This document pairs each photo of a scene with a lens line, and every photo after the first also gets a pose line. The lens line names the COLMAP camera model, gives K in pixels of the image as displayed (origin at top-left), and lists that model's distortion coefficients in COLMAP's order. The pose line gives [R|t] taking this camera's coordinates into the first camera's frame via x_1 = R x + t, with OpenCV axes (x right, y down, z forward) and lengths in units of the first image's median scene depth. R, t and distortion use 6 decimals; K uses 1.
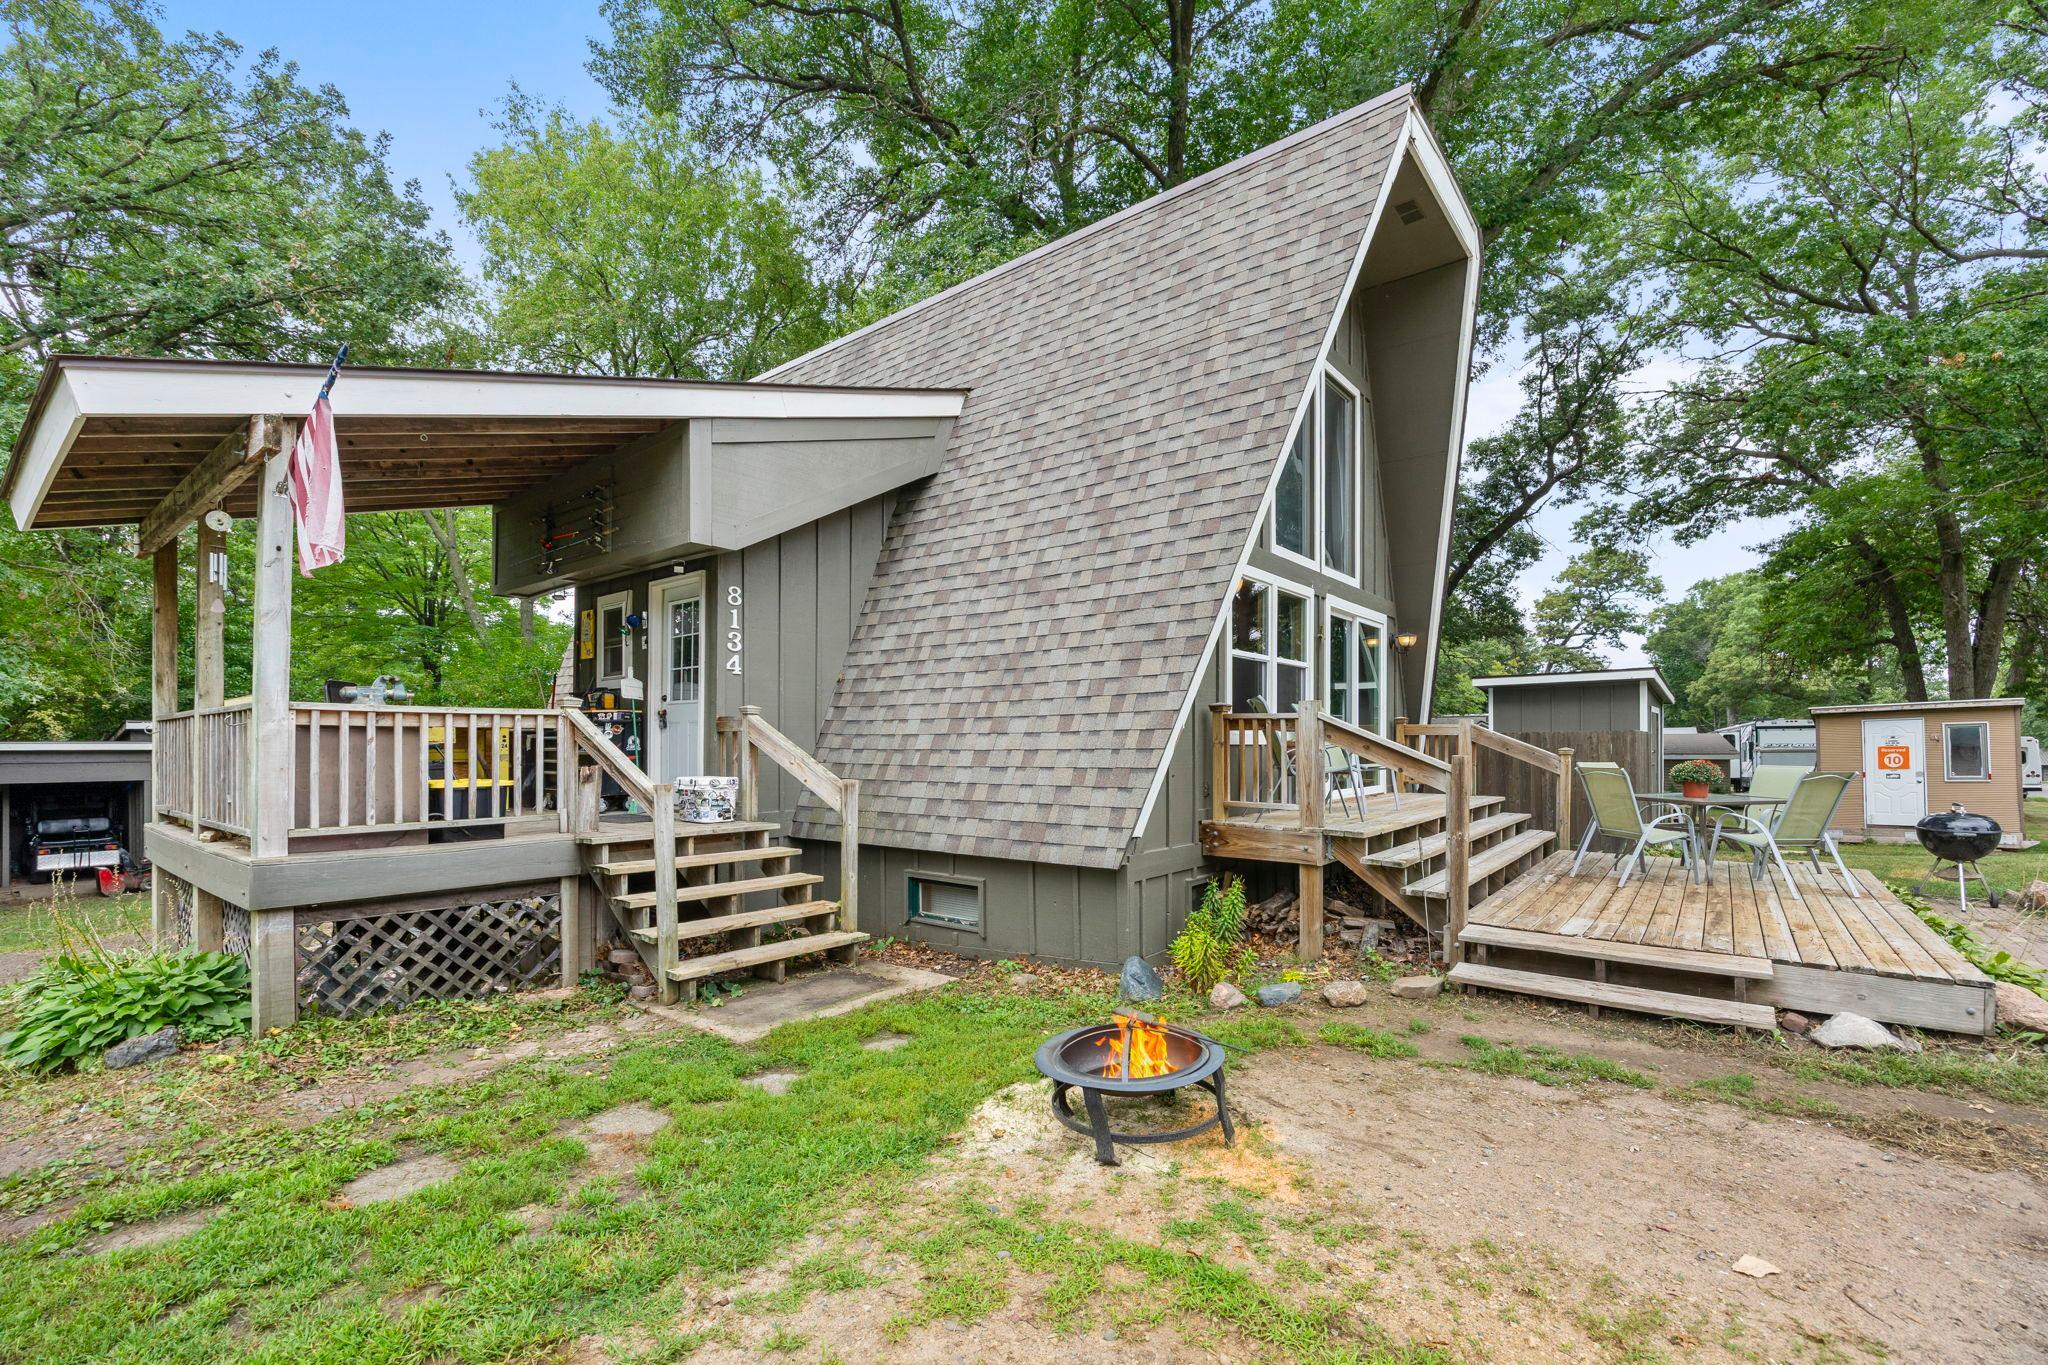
lens RADIAL K [[901.2, 0, 1018.6], [0, 901.2, 804.0], [0, 0, 1]] dist [-0.017706, -0.000006]
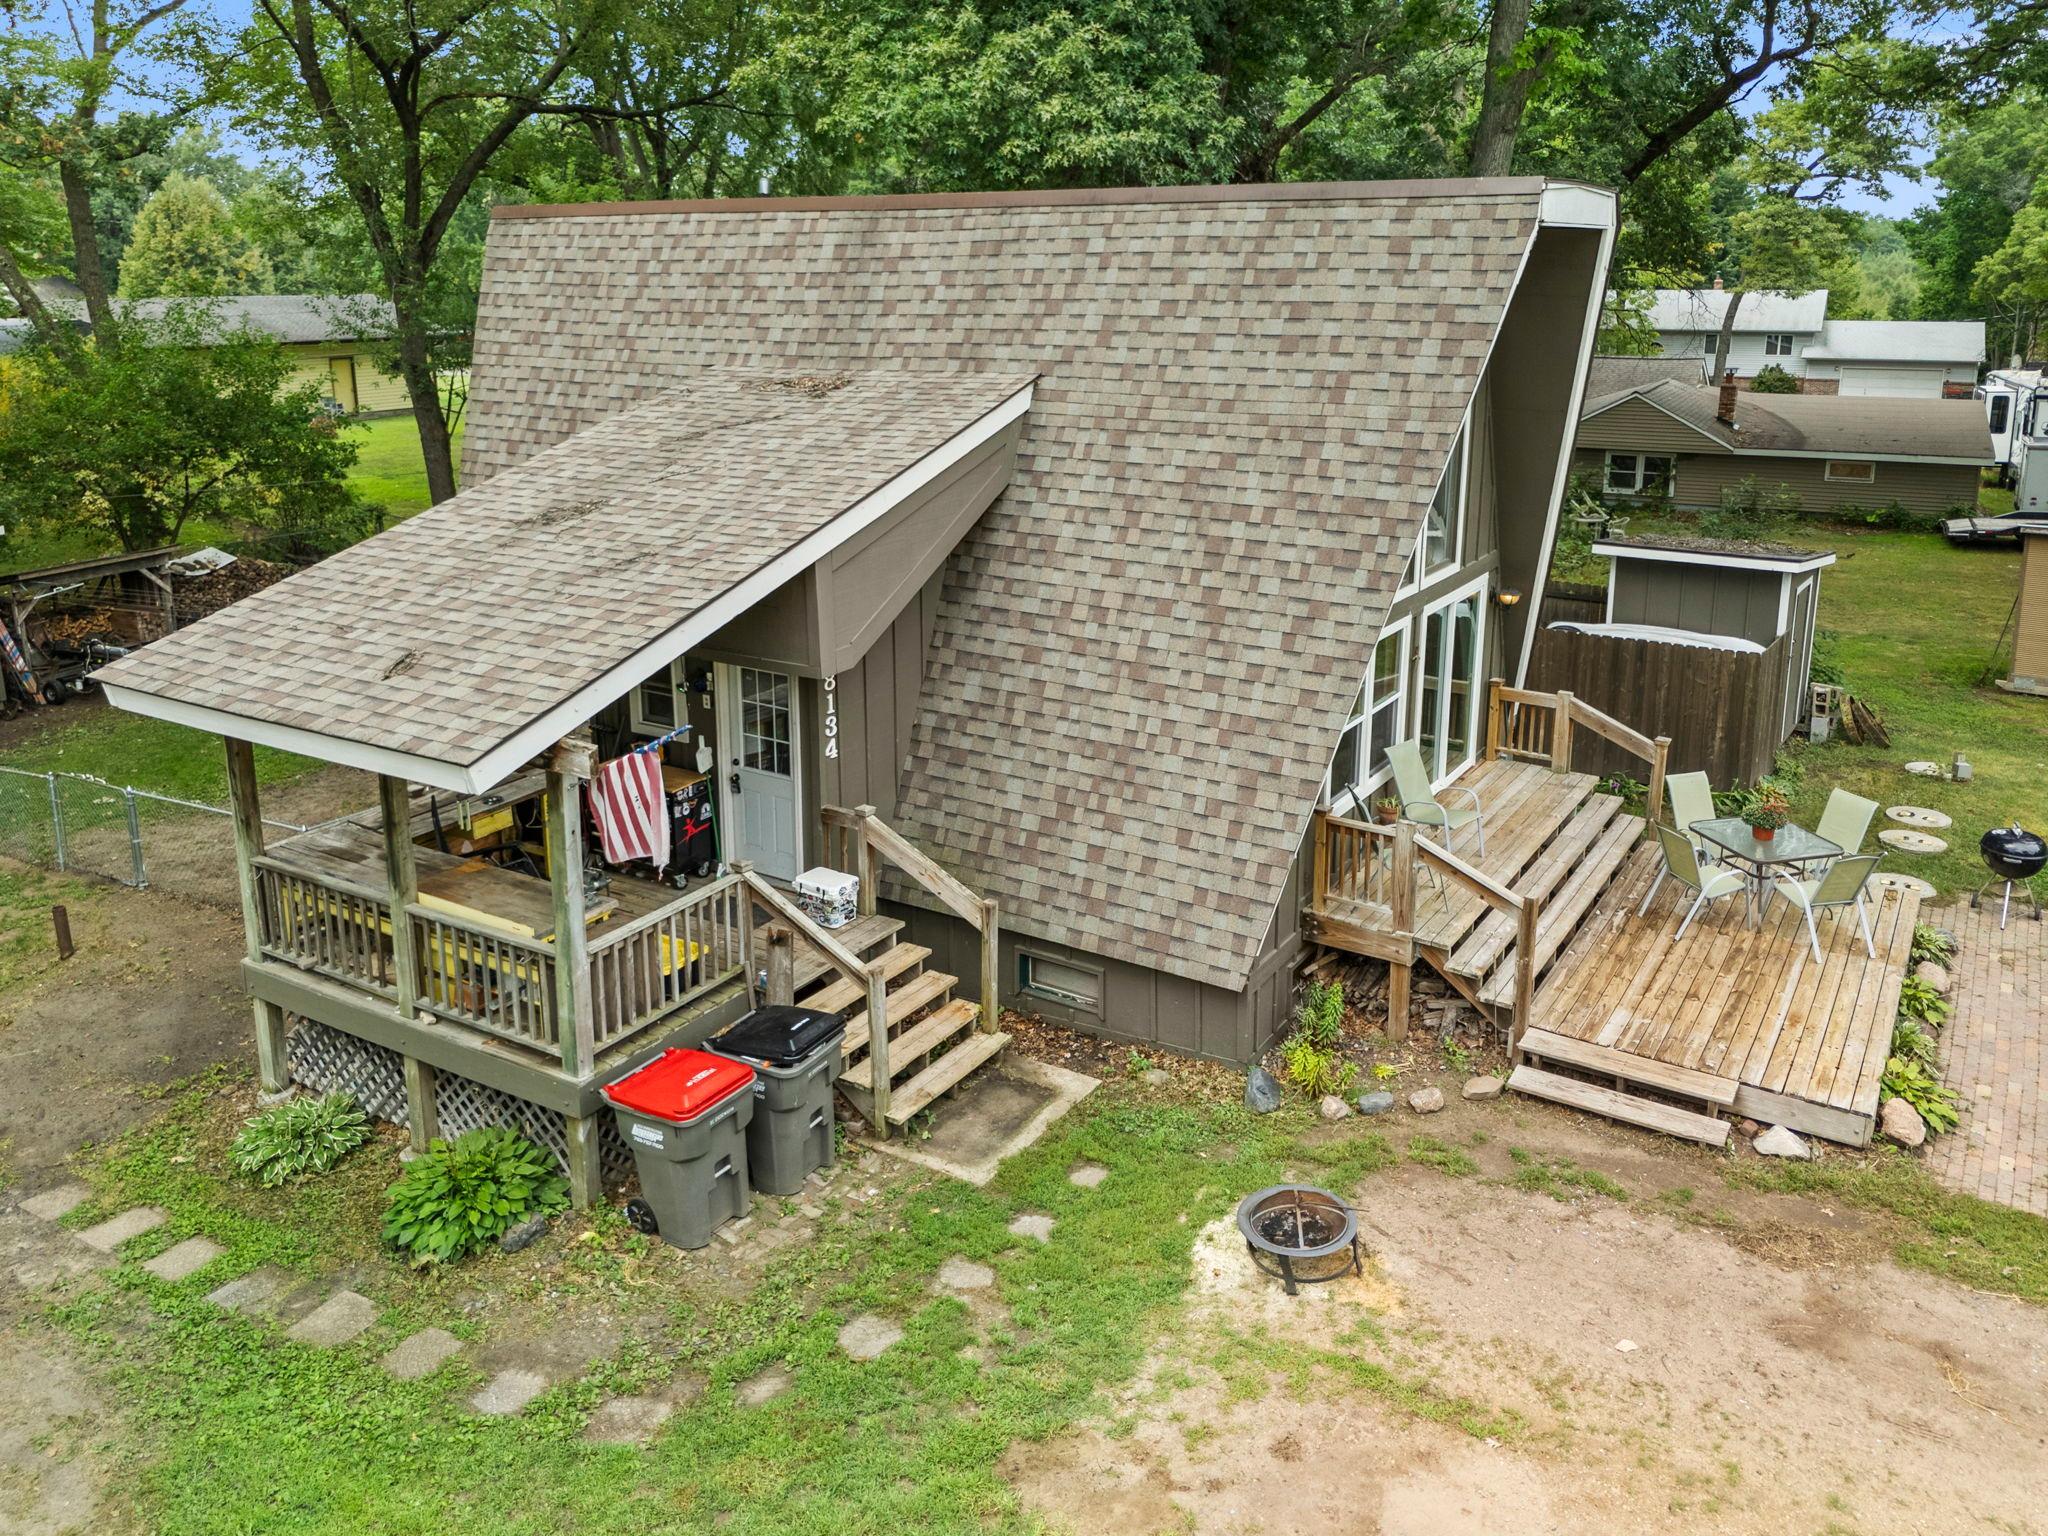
lens RADIAL K [[1604.3, 0, 1024.0], [0, 1604.3, 768.0], [0, 0, 1]] dist [0.093468, -0.115317]
pose [[0.993603, -0.041479, 0.105031, -0.345884], [0.013316, 0.966643, 0.255781, -0.683490], [-0.112137, -0.252746, 0.961012, -0.829826]]
